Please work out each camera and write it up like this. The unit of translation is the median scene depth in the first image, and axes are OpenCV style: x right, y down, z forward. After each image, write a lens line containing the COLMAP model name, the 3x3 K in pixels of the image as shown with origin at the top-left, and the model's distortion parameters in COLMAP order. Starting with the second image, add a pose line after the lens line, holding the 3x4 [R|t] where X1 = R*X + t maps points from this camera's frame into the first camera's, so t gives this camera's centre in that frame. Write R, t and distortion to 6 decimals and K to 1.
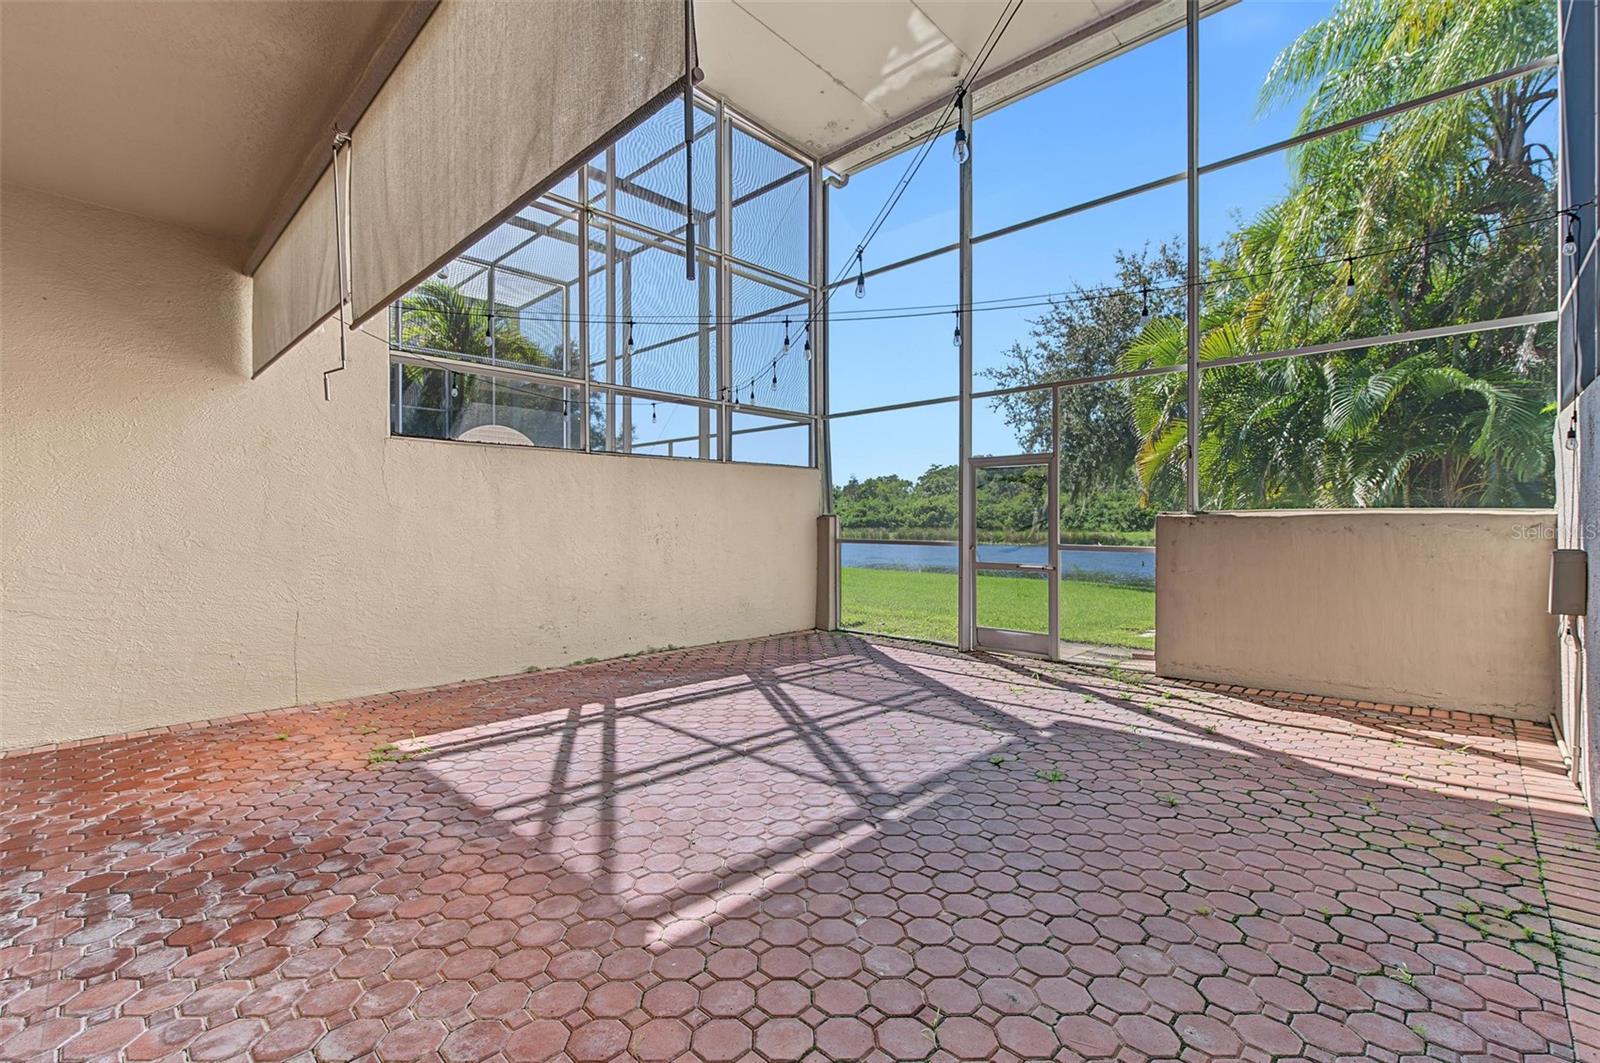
lens RADIAL K [[697.6, 0, 804.4], [0, 697.6, 525.4], [0, 0, 1]] dist [0.000687, 0.000205]
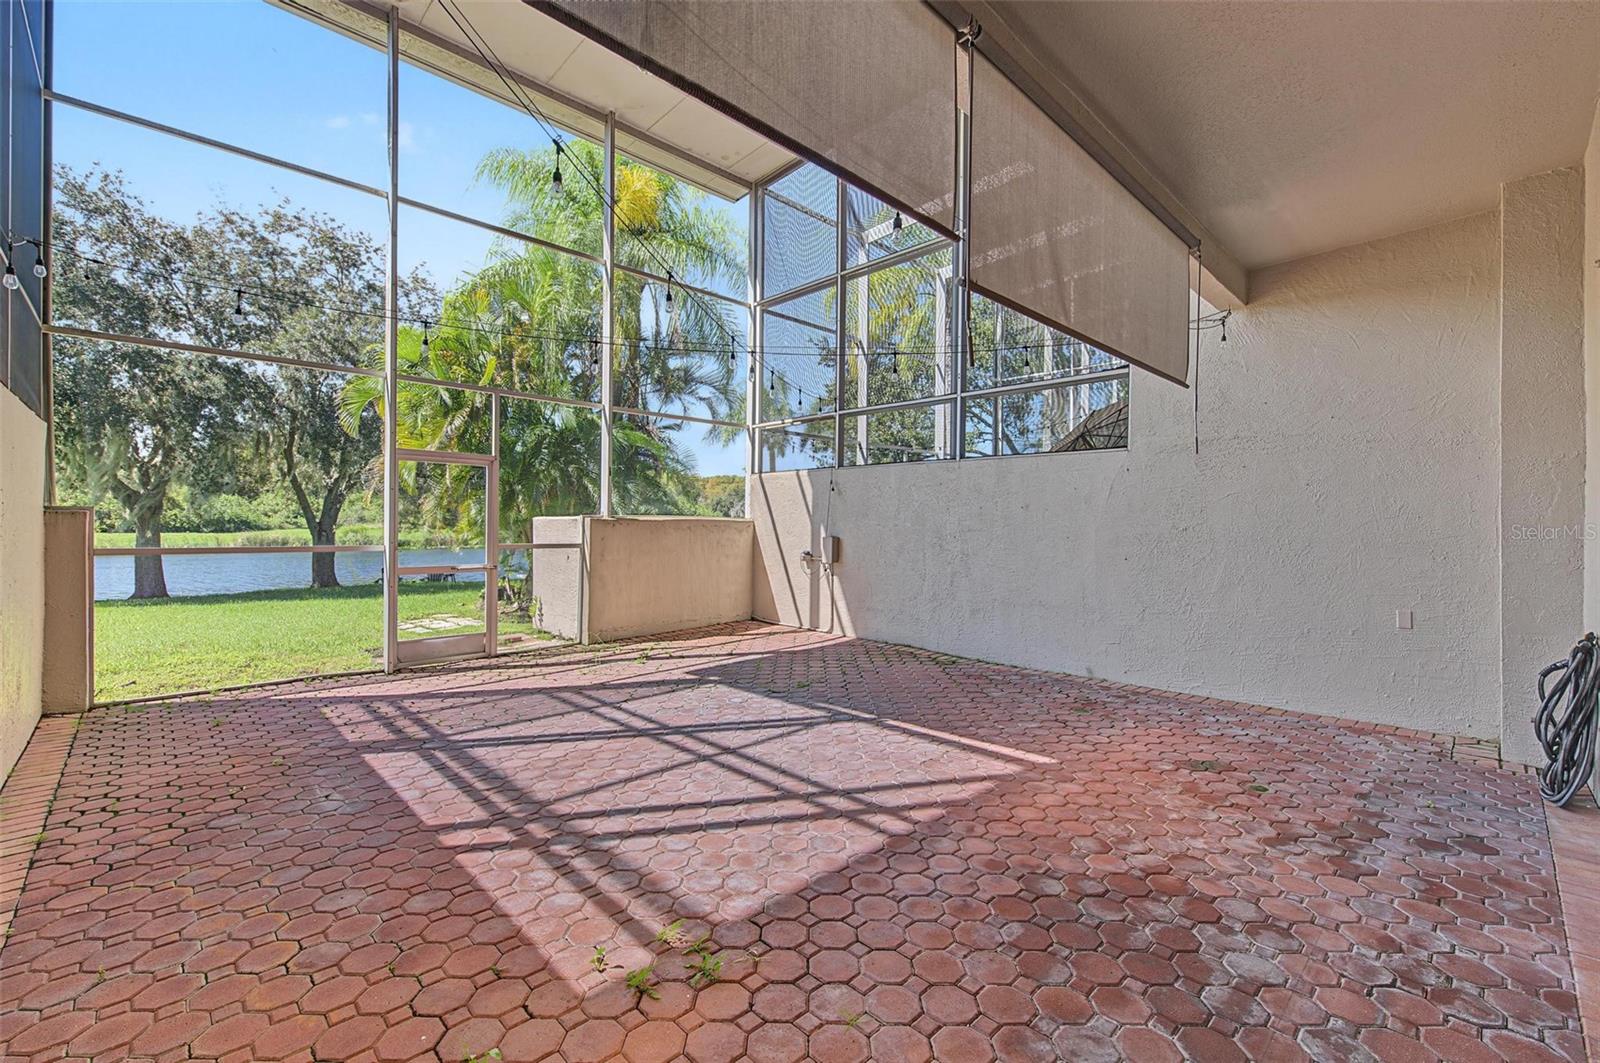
lens RADIAL K [[670.9, 0, 805.1], [0, 670.9, 529.8], [0, 0, 1]] dist [-0.000639, -0.001862]
pose [[0.021240, -0.003601, 0.999768, -1.059145], [-0.001382, 0.999992, 0.003631, 0.003970], [-0.999773, -0.001459, 0.021235, 0.877856]]
